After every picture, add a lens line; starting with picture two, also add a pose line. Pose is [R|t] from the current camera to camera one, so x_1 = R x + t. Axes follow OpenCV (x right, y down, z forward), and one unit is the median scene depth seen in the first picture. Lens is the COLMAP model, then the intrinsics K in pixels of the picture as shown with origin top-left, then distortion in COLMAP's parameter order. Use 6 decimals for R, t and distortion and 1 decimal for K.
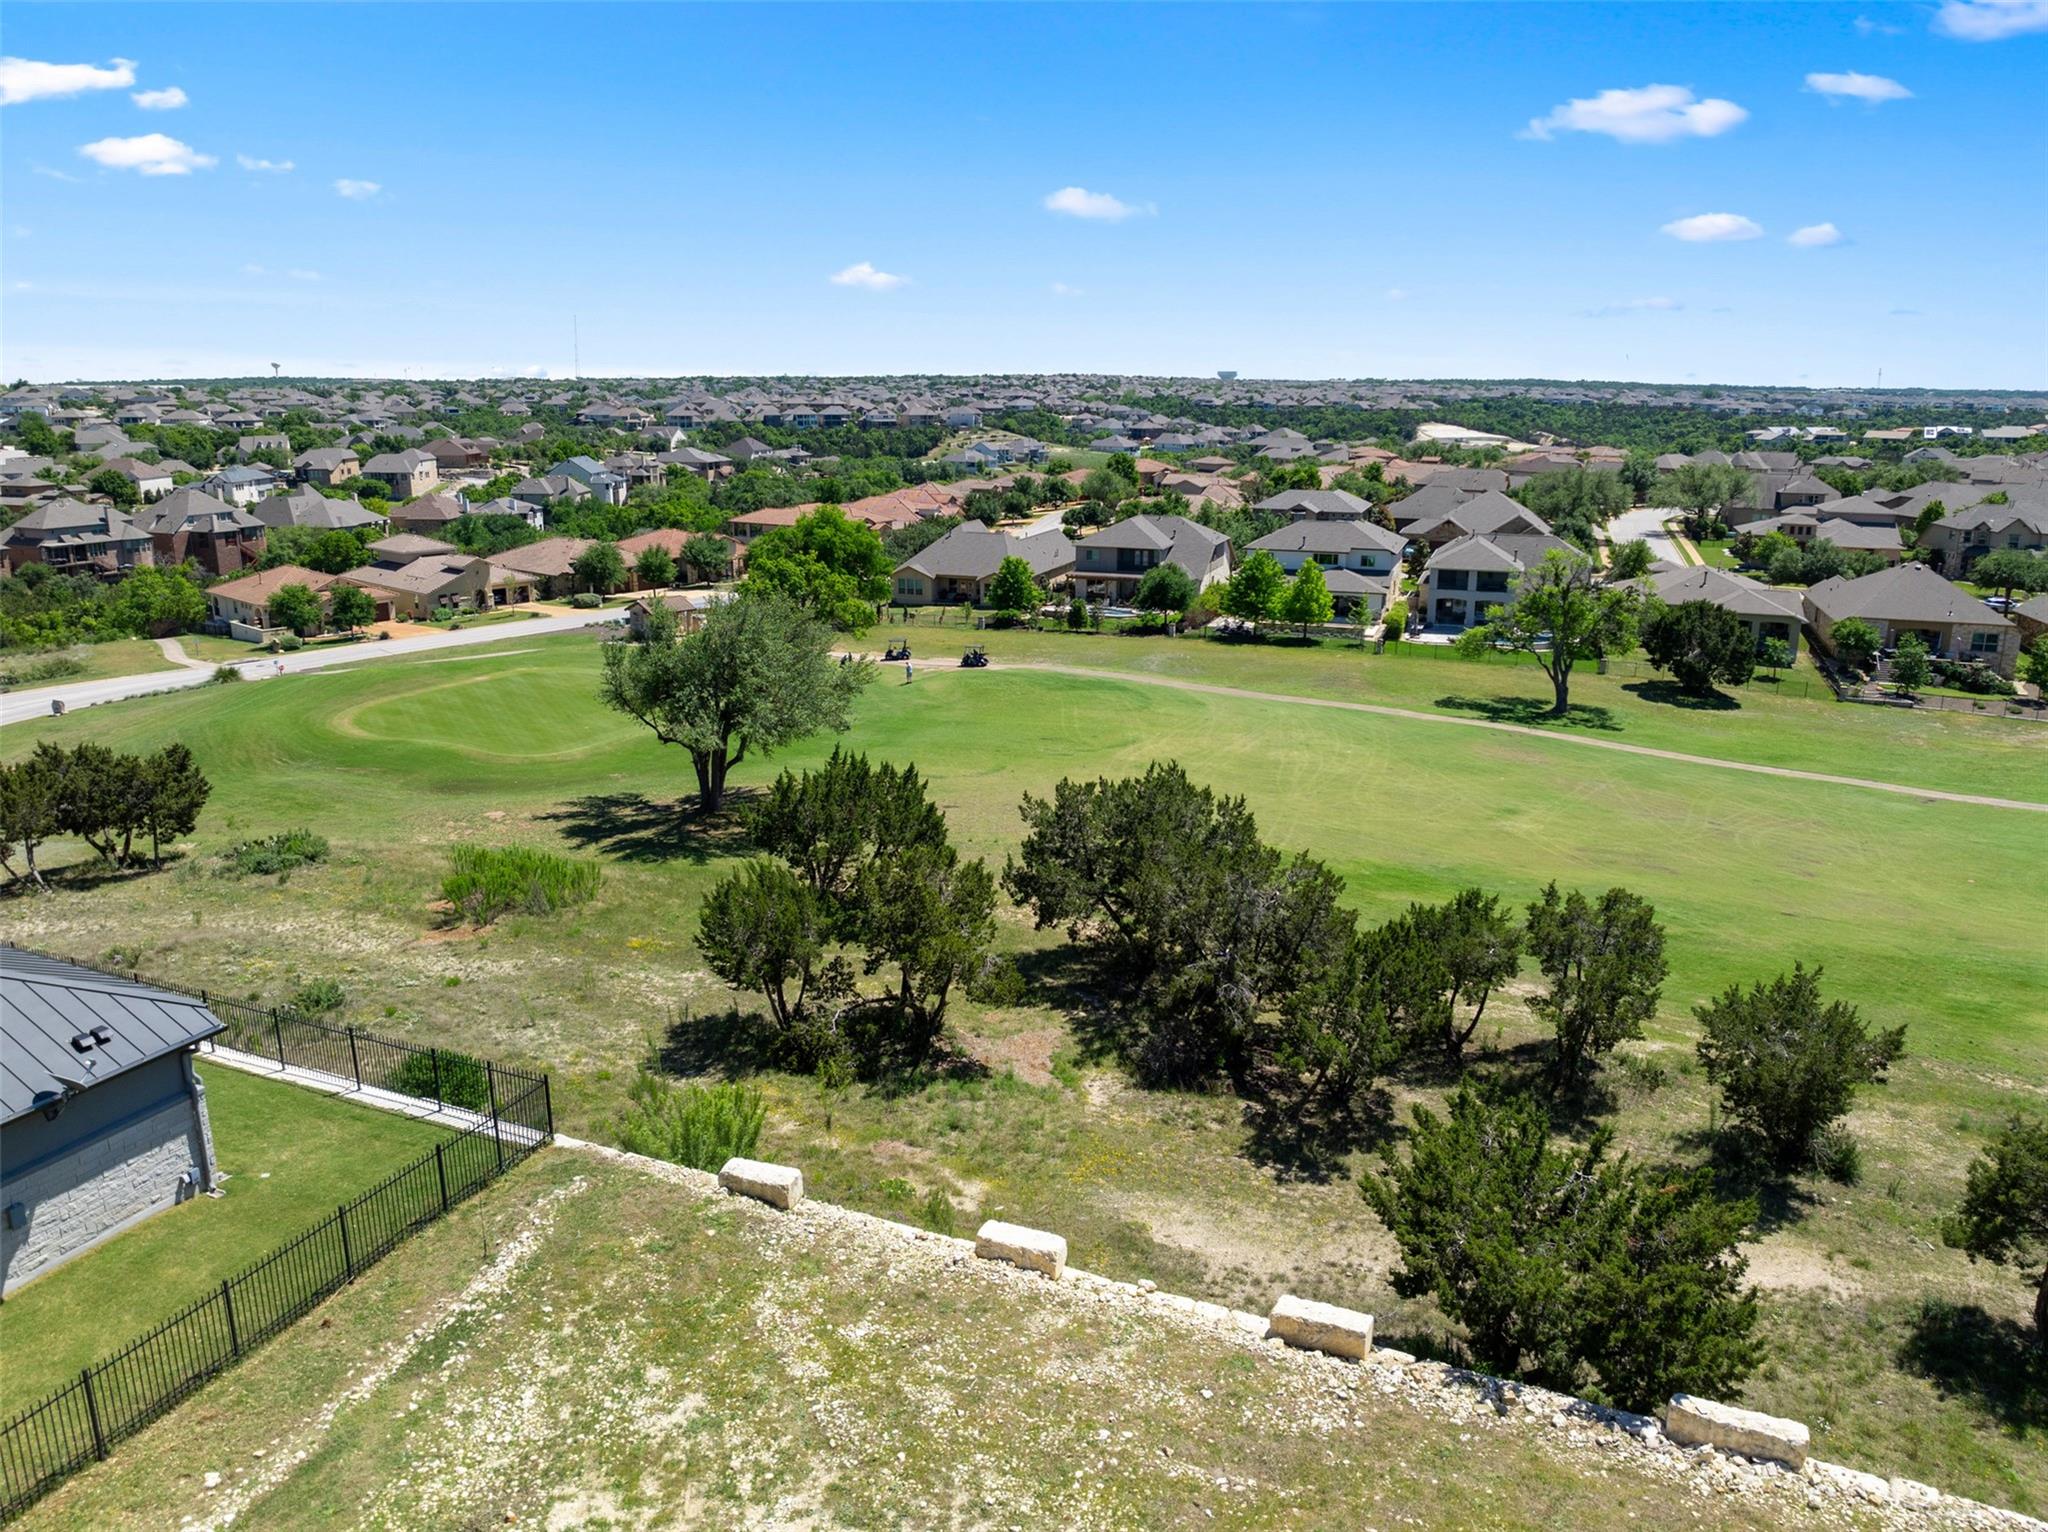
lens RADIAL K [[1434.7, 0, 1018.4], [0, 1434.7, 752.6], [0, 0, 1]] dist [-0.029353, -0.016719]
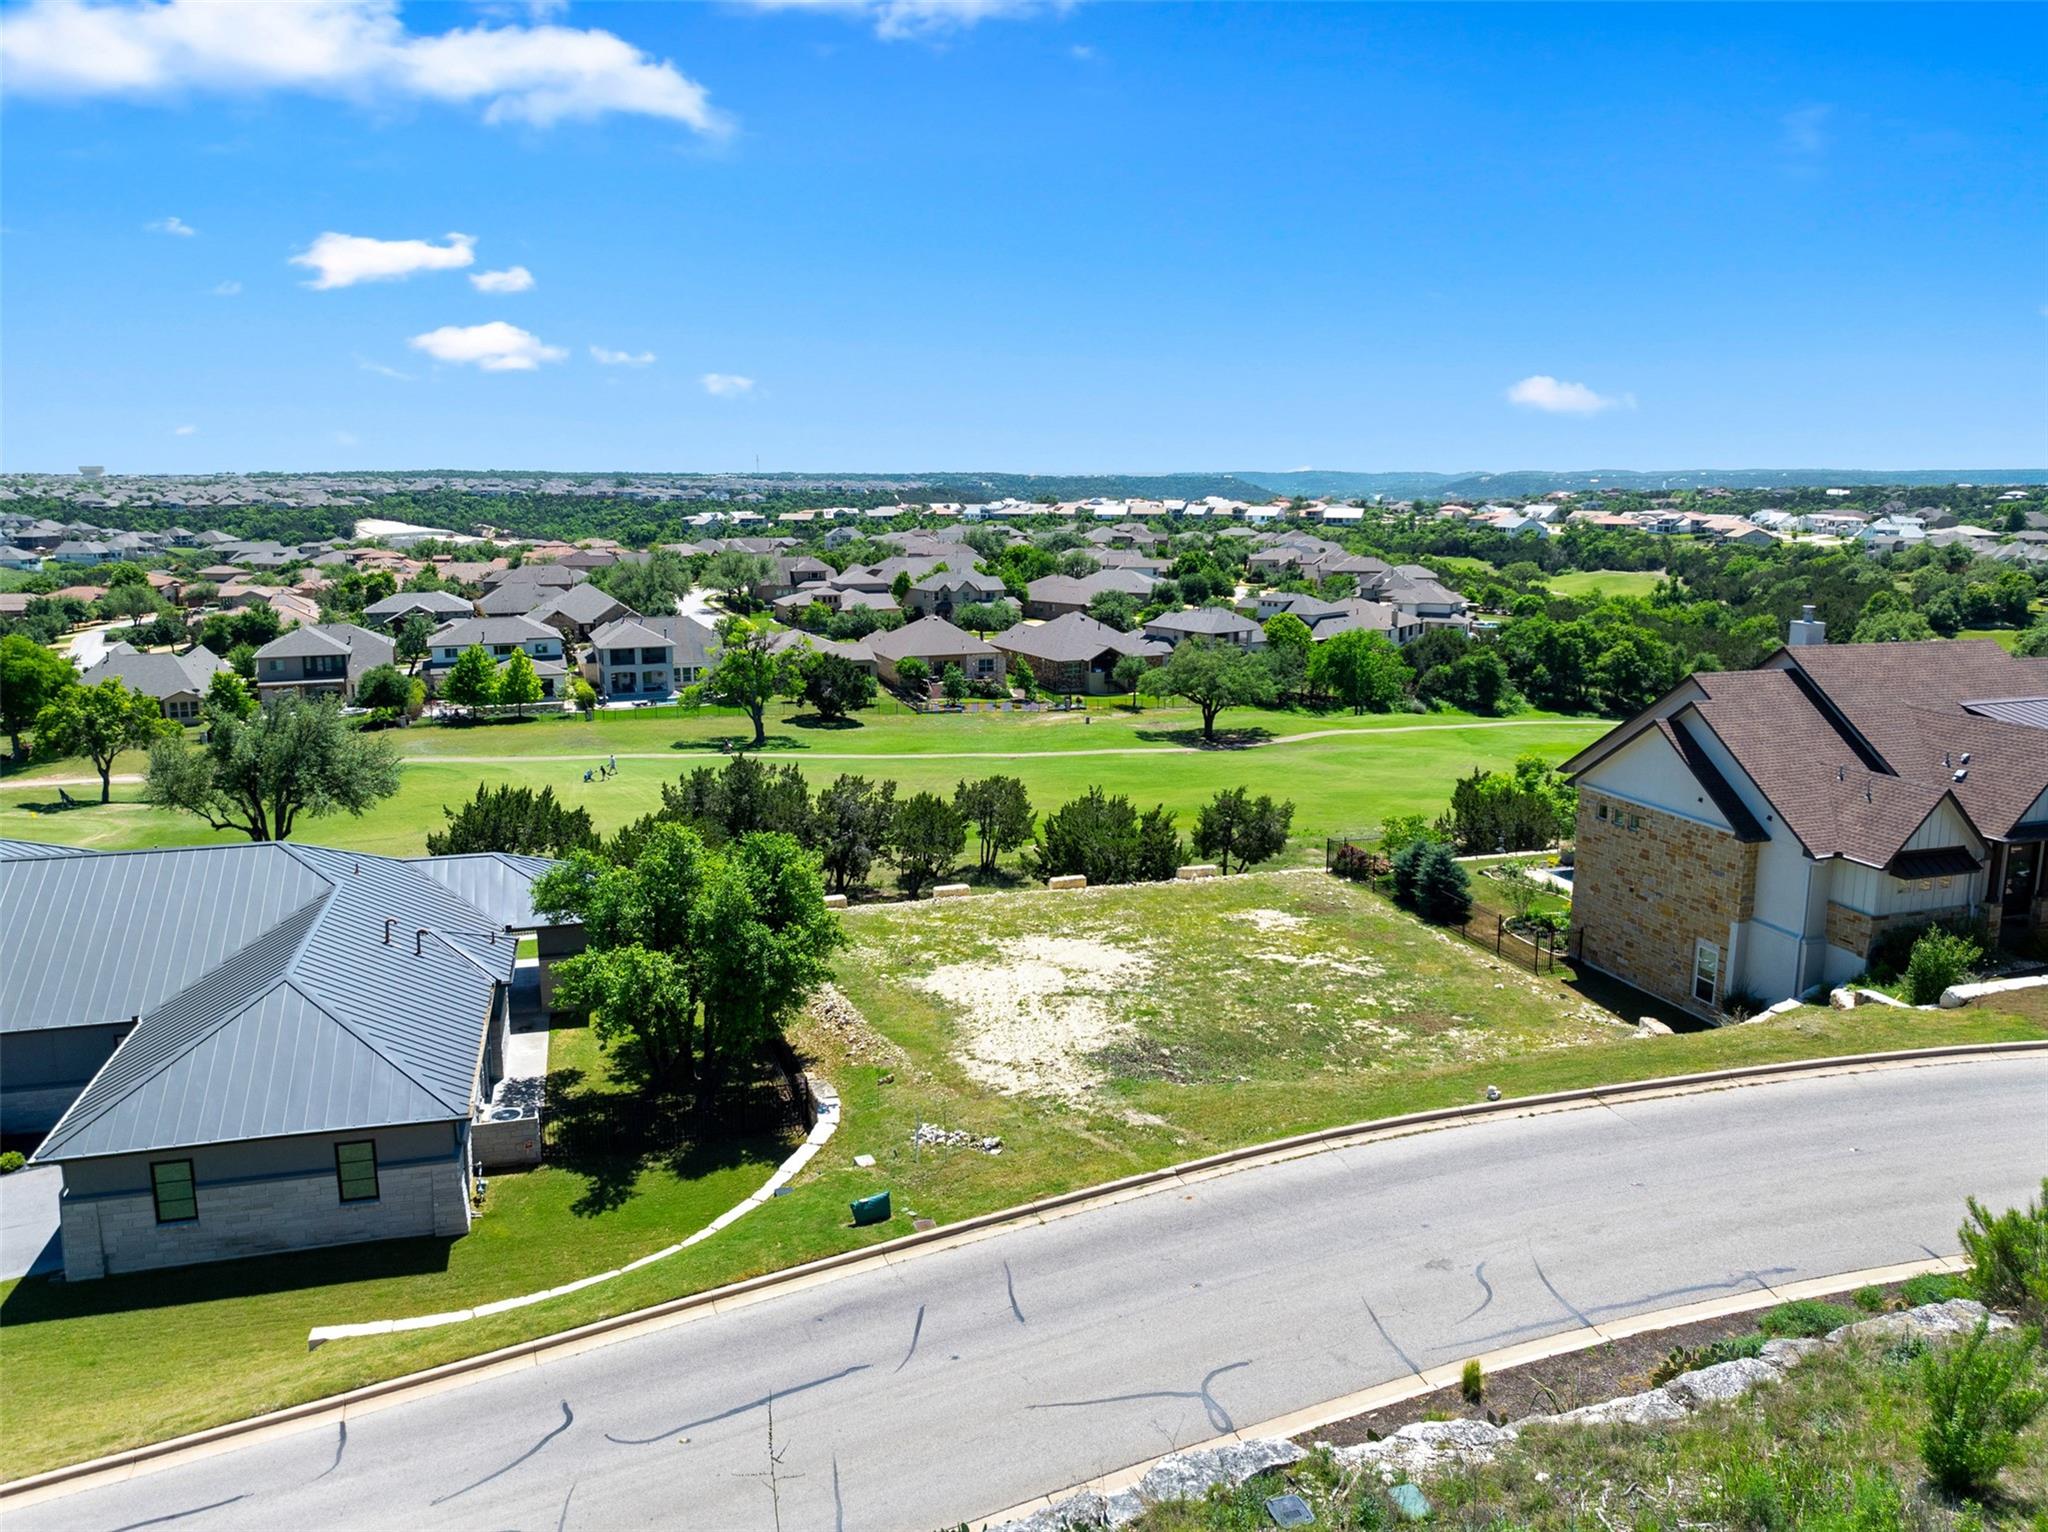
lens RADIAL K [[1481.2, 0, 1018.5], [0, 1481.2, 755.6], [0, 0, 1]] dist [-0.037769, -0.007177]
pose [[0.760861, -0.124686, 0.636824, -0.242236], [0.165078, 0.986272, -0.004126, 0.022854], [-0.627567, 0.108265, 0.770998, -0.171659]]
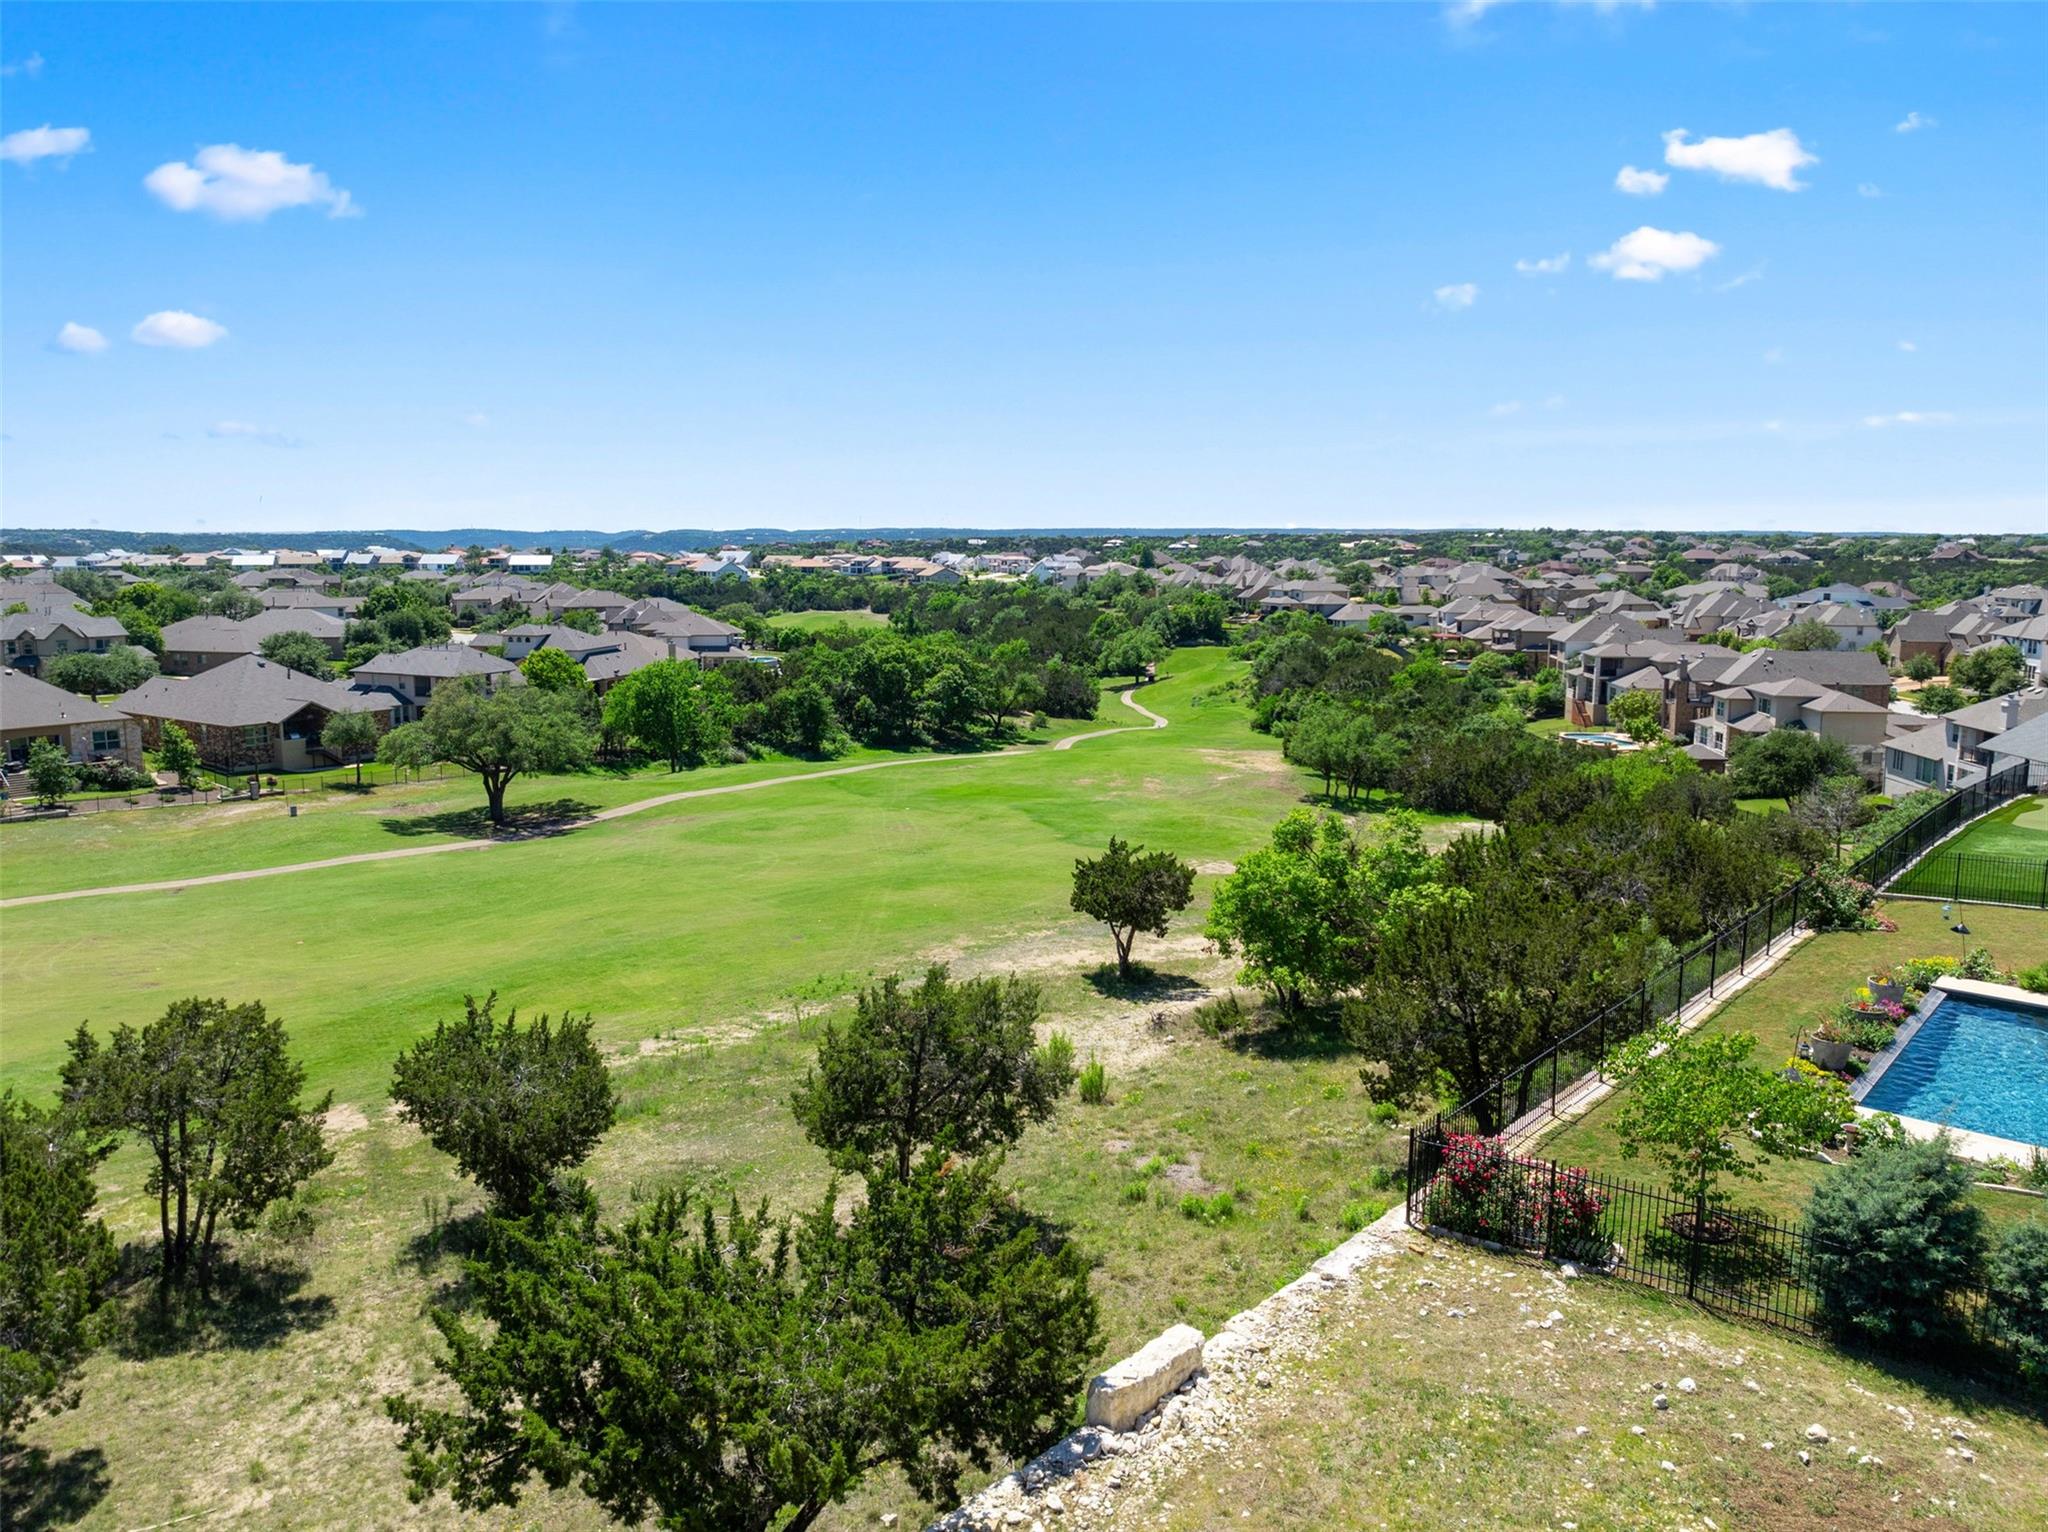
lens RADIAL K [[1457.6, 0, 1033.3], [0, 1457.6, 754.4], [0, 0, 1]] dist [-0.035521, -0.005271]
pose [[0.299777, -0.142069, 0.943372, -0.035756], [0.232194, 0.969979, 0.072291, 0.005755], [-0.925321, 0.197374, 0.323765, 0.093218]]
